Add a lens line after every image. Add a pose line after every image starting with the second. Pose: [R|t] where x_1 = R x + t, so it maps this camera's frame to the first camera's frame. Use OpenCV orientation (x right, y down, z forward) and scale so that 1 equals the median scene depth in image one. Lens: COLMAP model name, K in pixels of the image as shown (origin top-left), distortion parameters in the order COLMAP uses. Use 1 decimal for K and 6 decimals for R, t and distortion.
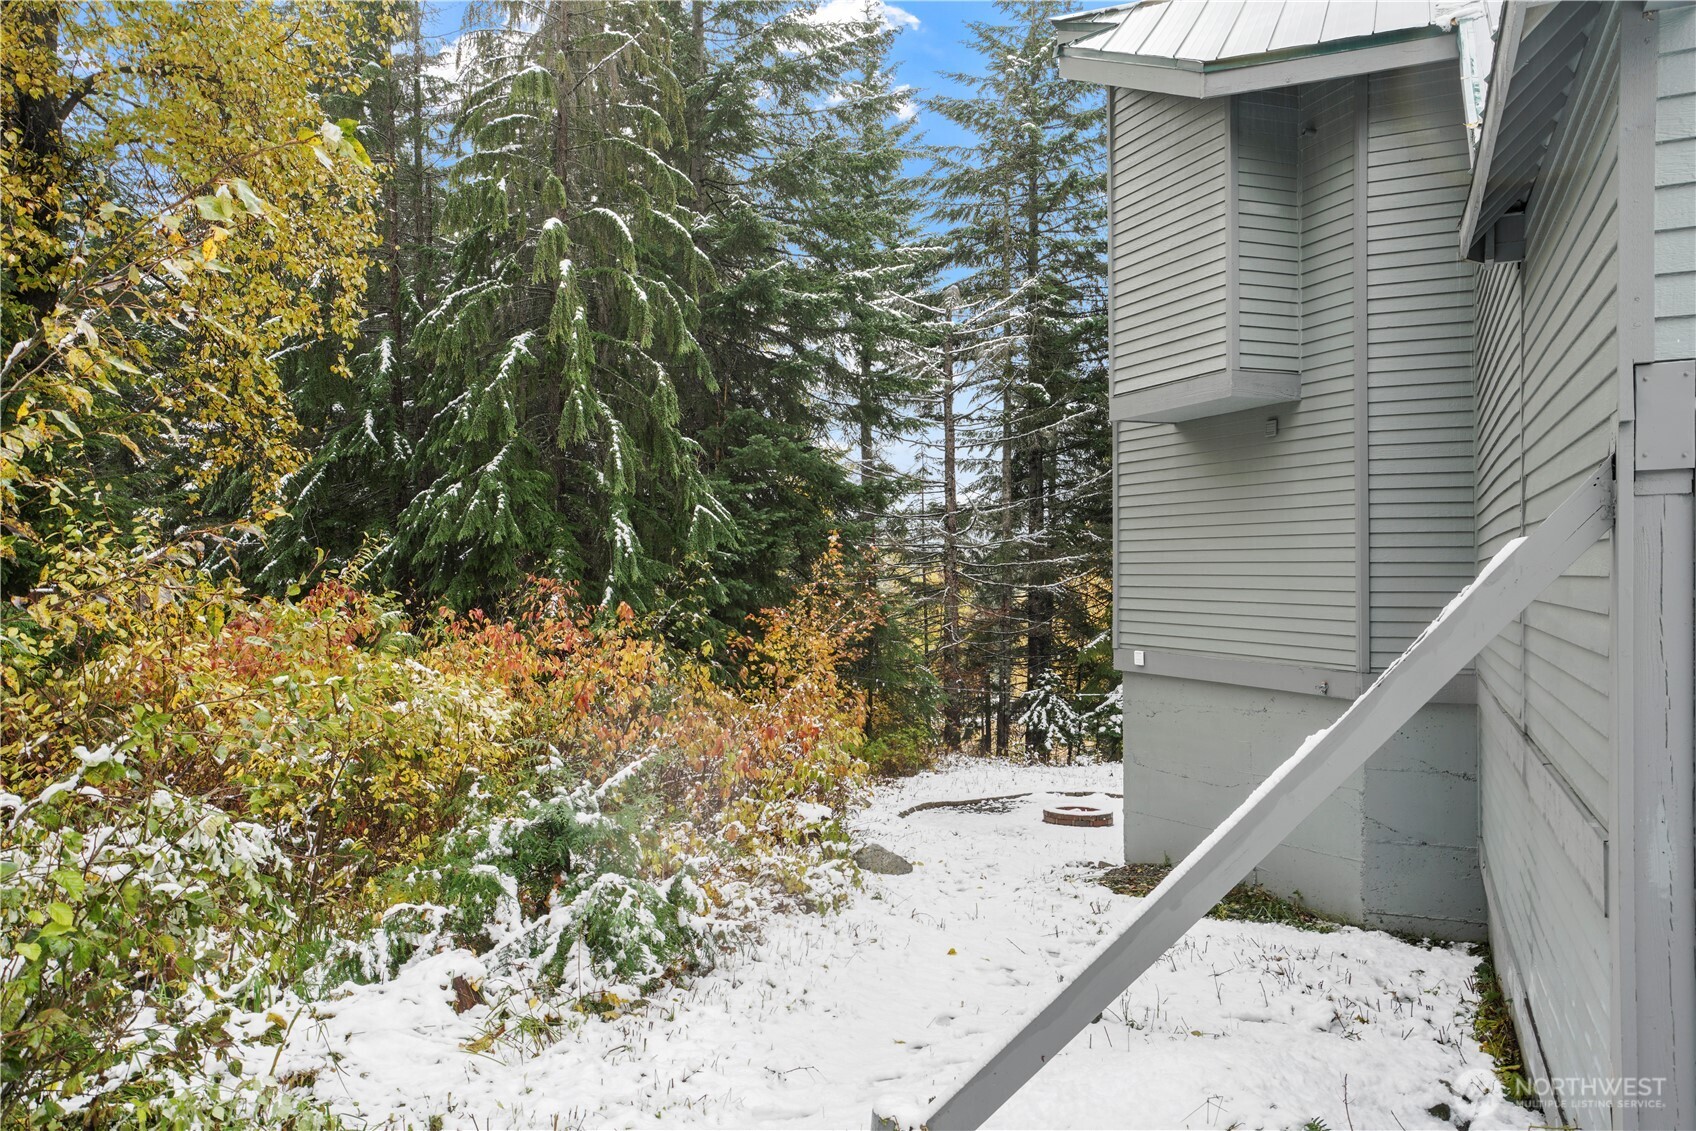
lens RADIAL K [[1286.1, 0, 848.0], [0, 1286.1, 565.5], [0, 0, 1]] dist [0.005070, 0.000810]
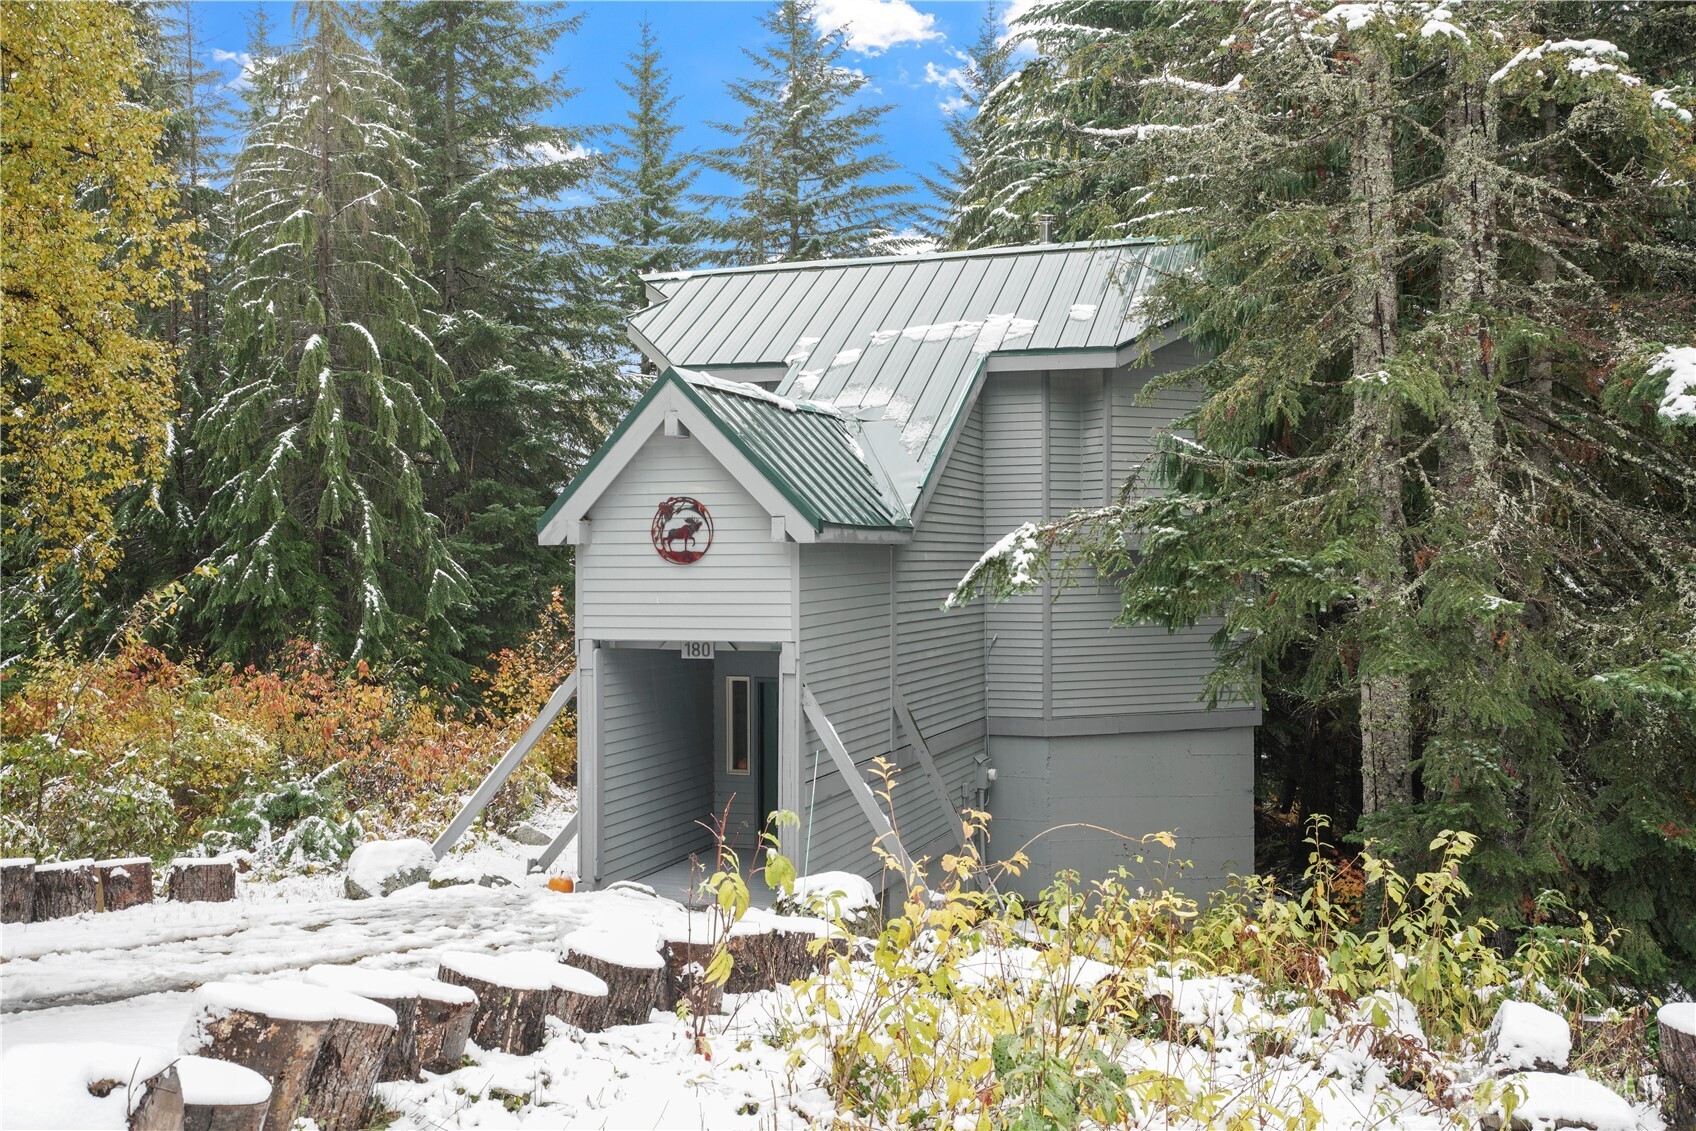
lens RADIAL K [[1625.8, 0, 843.8], [0, 1625.8, 570.6], [0, 0, 1]] dist [0.059737, 0.021097]
pose [[0.997872, 0.001236, 0.065184, 0.177158], [-0.002043, 0.999922, 0.012303, -0.069001], [-0.065164, -0.012410, 0.997797, -0.607010]]
